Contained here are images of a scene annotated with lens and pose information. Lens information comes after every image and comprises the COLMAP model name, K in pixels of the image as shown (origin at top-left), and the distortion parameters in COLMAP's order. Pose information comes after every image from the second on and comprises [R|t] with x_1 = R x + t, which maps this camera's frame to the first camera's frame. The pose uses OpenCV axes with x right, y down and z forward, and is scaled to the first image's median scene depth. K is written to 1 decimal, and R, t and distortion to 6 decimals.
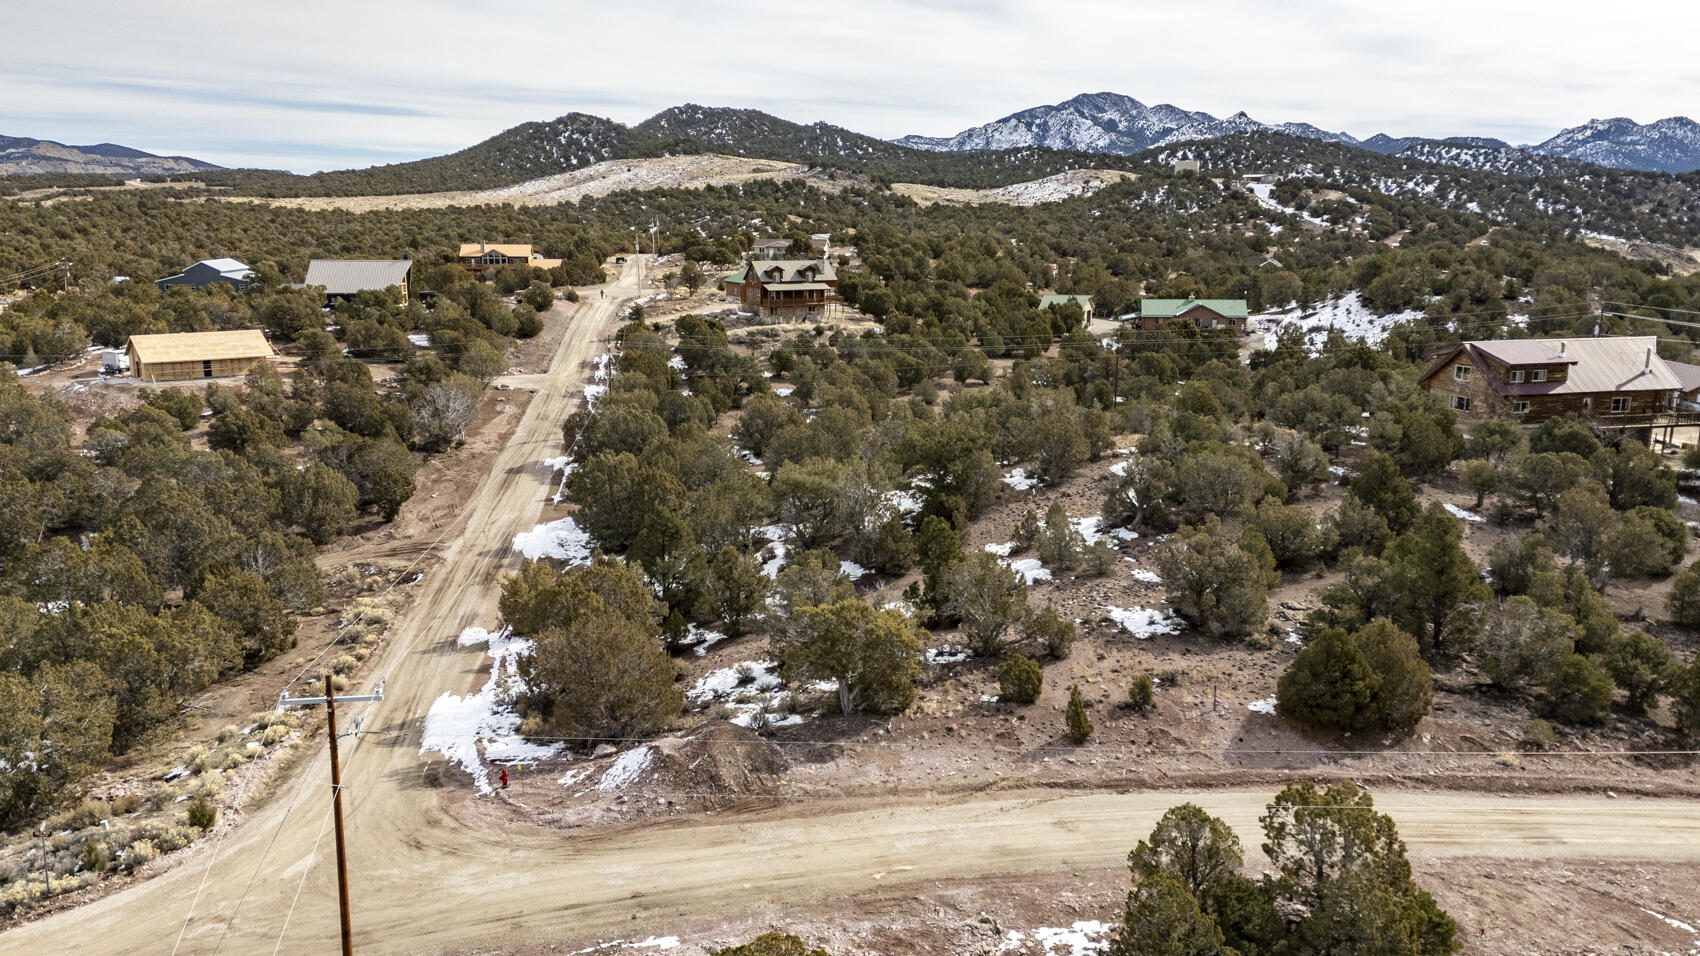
lens RADIAL K [[1243.0, 0, 845.4], [0, 1243.0, 477.2], [0, 0, 1]] dist [0.088962, -0.091135]
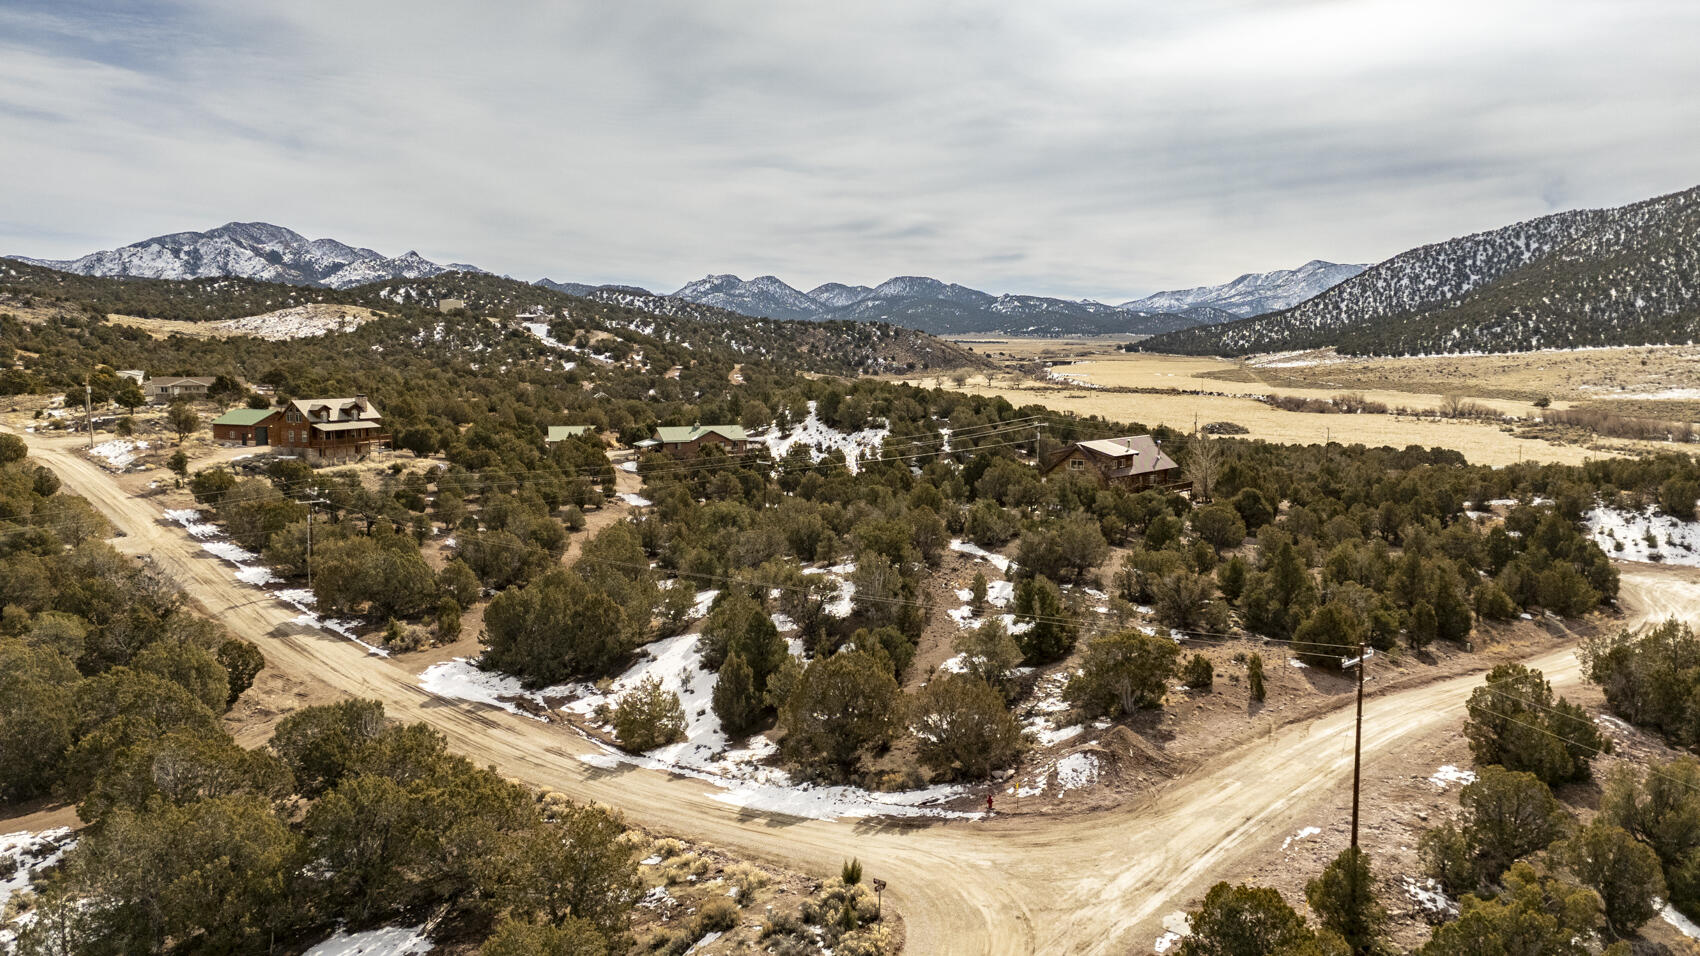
lens RADIAL K [[1243.0, 0, 845.4], [0, 1243.0, 477.2], [0, 0, 1]] dist [0.088962, -0.091135]
pose [[0.806664, -0.060480, 0.587908, -0.293737], [0.121876, 0.990392, -0.065341, -0.004302], [-0.578308, 0.124360, 0.806285, 0.007431]]
